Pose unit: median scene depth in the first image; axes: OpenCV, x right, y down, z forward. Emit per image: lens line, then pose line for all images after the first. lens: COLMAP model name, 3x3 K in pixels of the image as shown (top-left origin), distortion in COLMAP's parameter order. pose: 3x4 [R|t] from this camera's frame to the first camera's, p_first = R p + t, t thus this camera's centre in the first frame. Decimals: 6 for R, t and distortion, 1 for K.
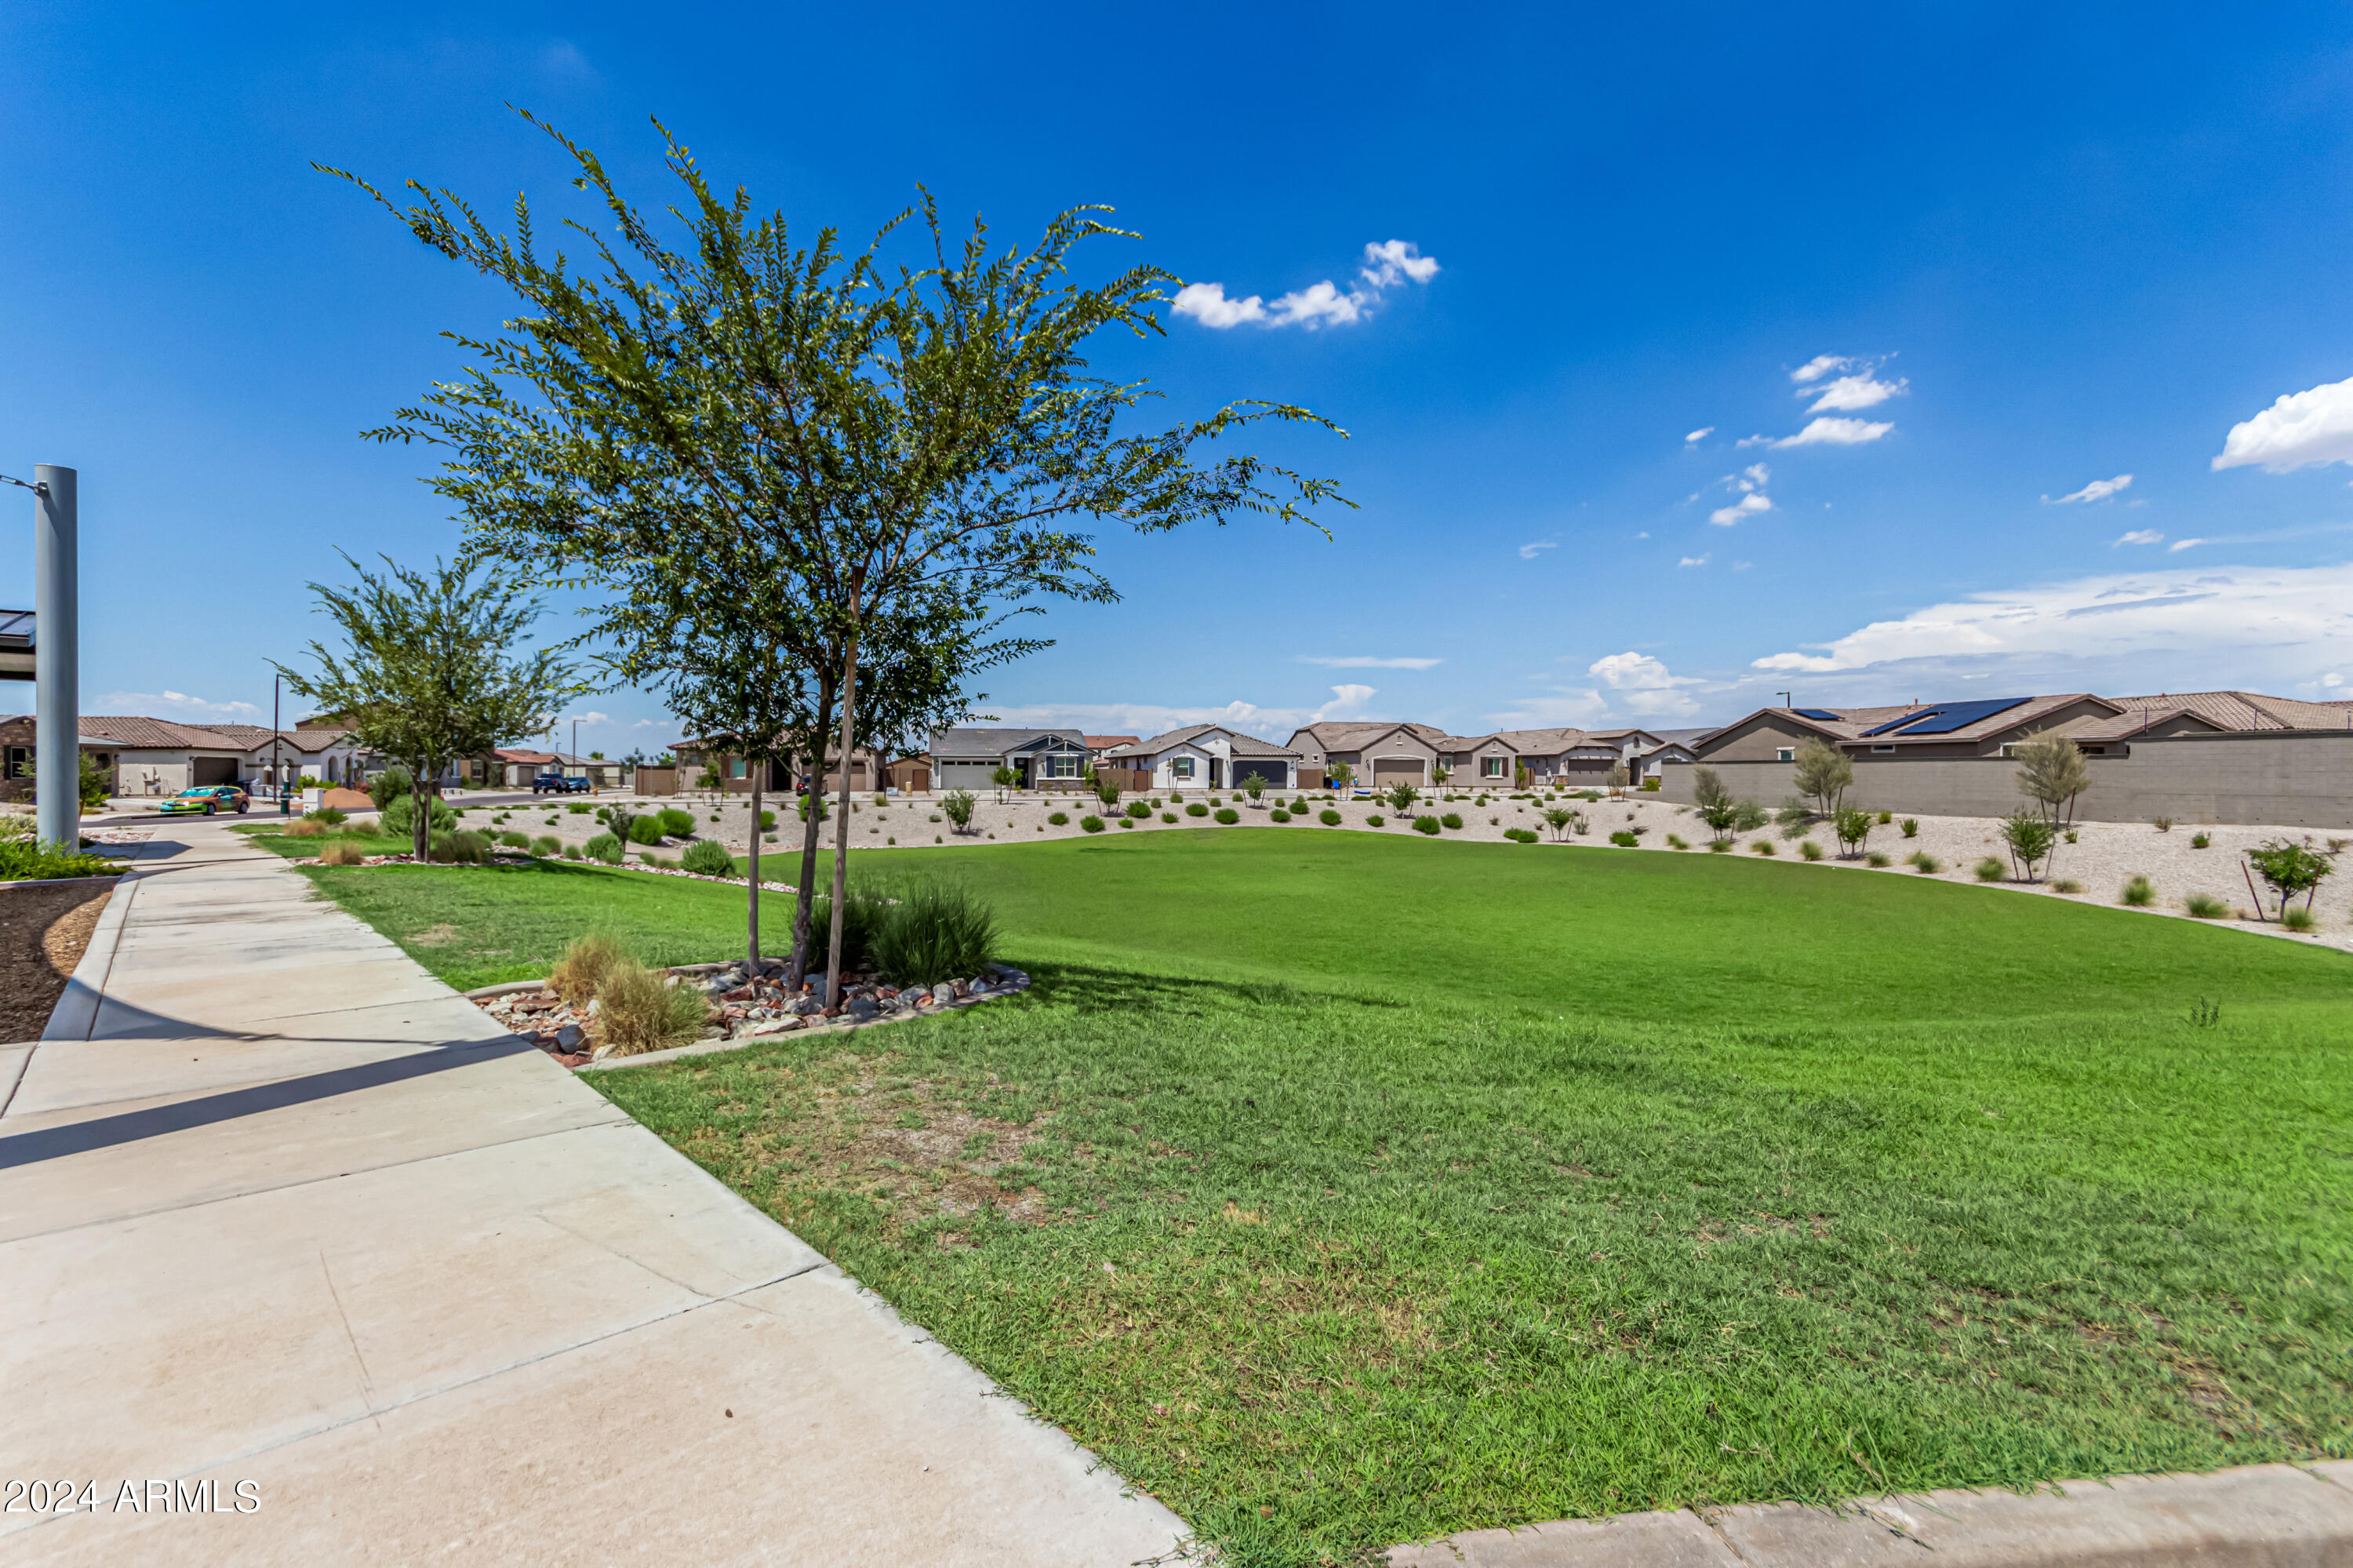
lens RADIAL K [[1076.5, 0, 1181.8], [0, 1076.5, 808.8], [0, 0, 1]] dist [0.010199, -0.002729]
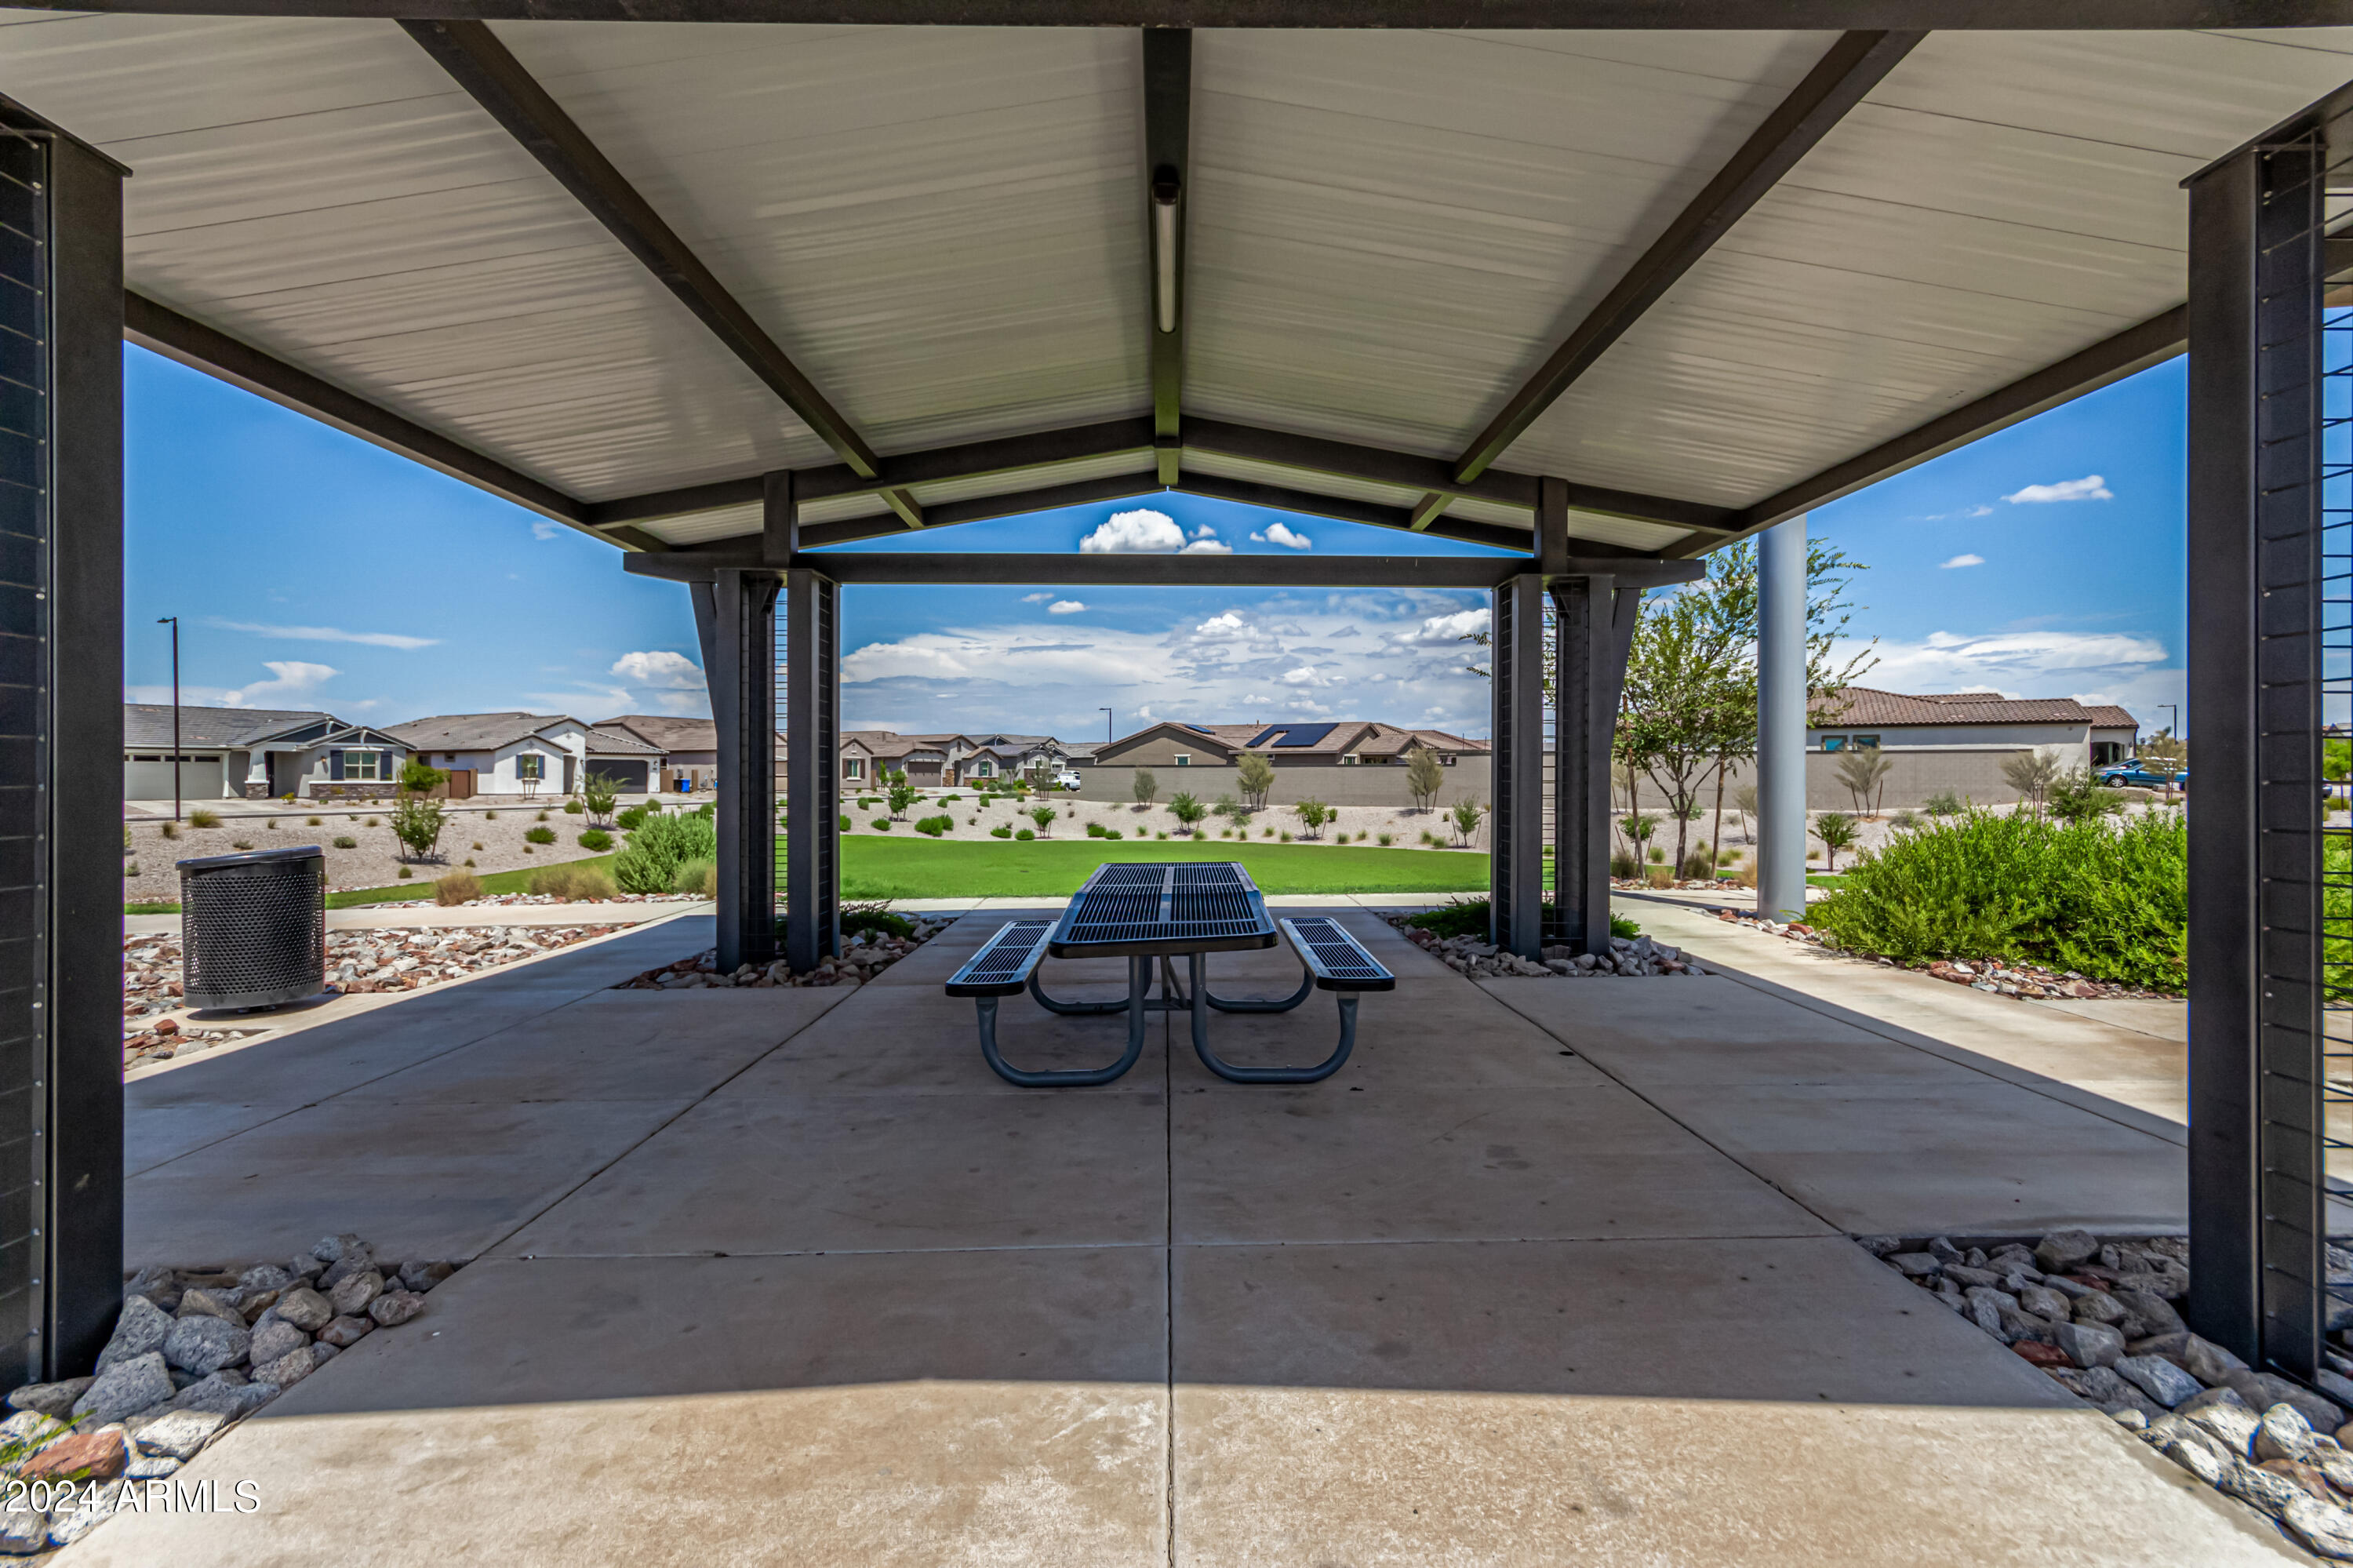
lens RADIAL K [[1076.5, 0, 1169.4], [0, 1076.5, 778.1], [0, 0, 1]] dist [0.010199, -0.002729]
pose [[0.666651, -0.001472, 0.745368, -0.278832], [0.023709, 0.999534, -0.019231, -0.004437], [-0.744993, 0.030492, 0.666375, 0.131505]]
